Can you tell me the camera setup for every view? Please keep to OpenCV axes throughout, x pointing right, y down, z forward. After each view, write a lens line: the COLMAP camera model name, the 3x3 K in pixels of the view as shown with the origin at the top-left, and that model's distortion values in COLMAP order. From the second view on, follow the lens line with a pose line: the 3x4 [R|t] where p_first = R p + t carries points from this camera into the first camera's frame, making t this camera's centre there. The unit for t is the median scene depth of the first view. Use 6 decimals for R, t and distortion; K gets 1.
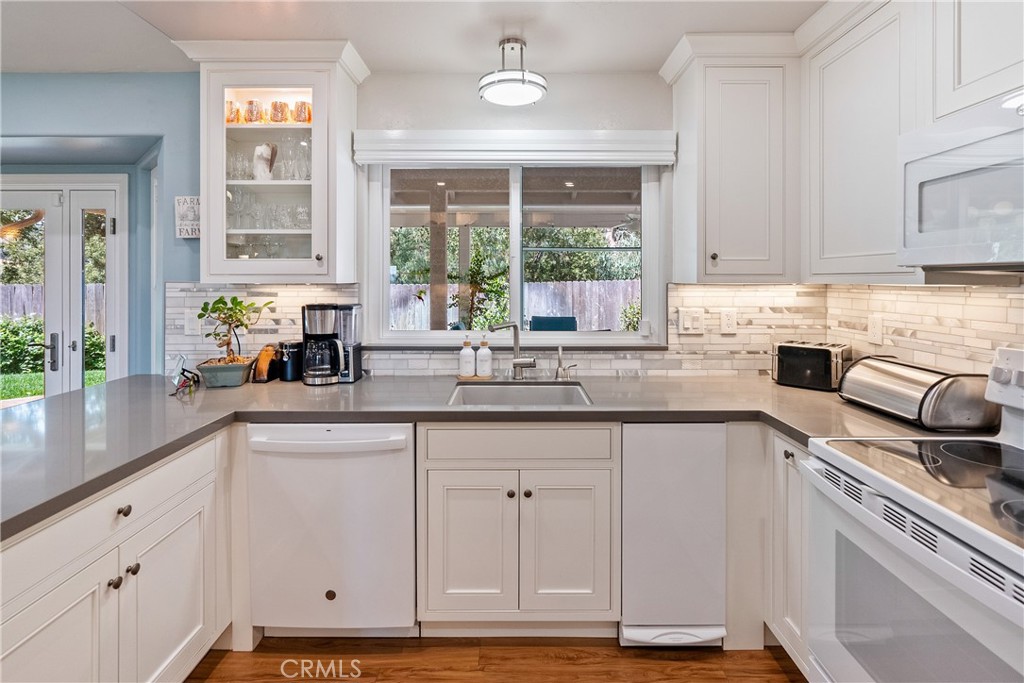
lens RADIAL K [[484.9, 0, 512.6], [0, 484.9, 280.0], [0, 0, 1]] dist [-0.002738, 0.000340]
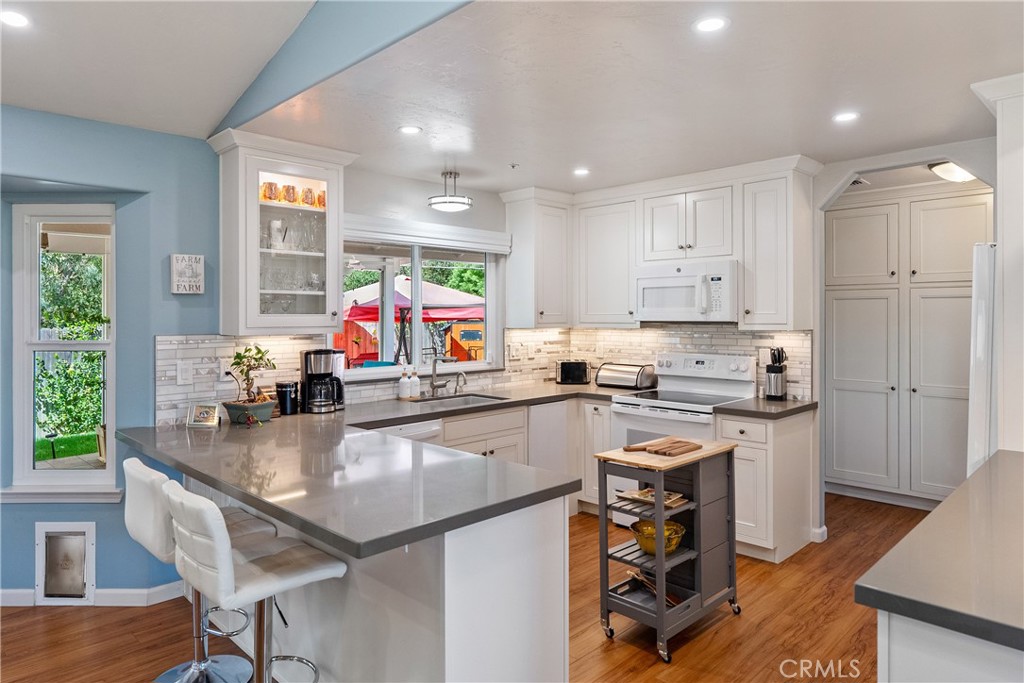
lens RADIAL K [[644.1, 0, 511.8], [0, 644.1, 317.6], [0, 0, 1]] dist [-0.001878, -0.000325]
pose [[0.708092, -0.005368, 0.706099, -1.215146], [0.004459, 0.999985, 0.003130, -0.036369], [-0.706106, 0.000932, 0.708106, -0.535955]]
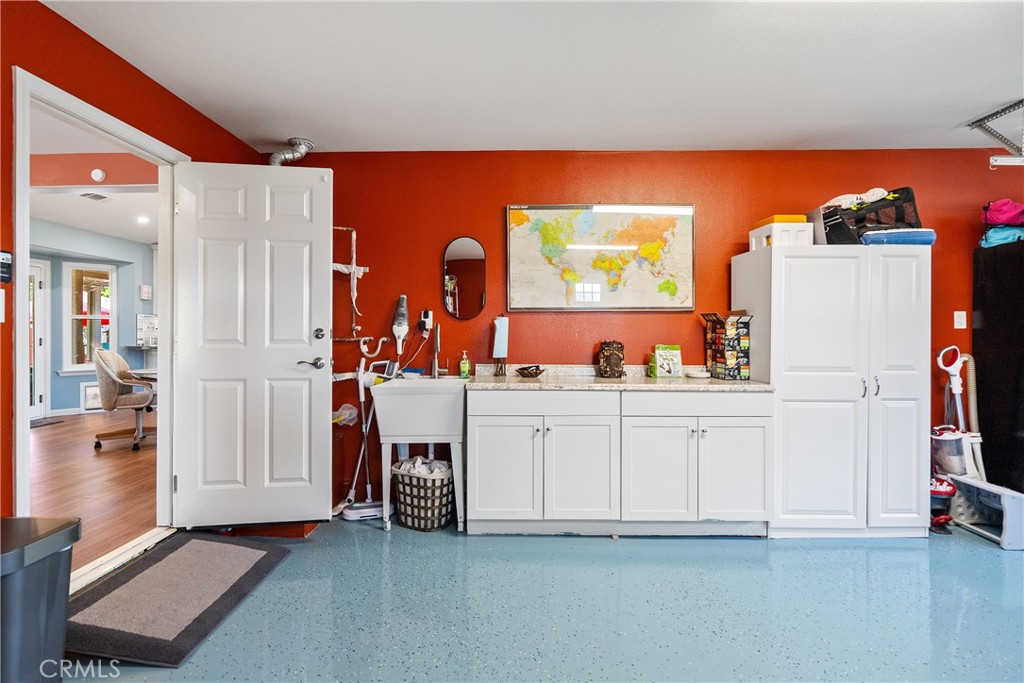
lens RADIAL K [[469.7, 0, 518.6], [0, 469.7, 331.4], [0, 0, 1]] dist [-0.001139, 0.000102]
pose [[0.005092, -0.001004, 0.999987, -3.753724], [0.000218, 0.999999, 0.001003, 0.114279], [-0.999987, 0.000213, 0.005092, -1.392793]]
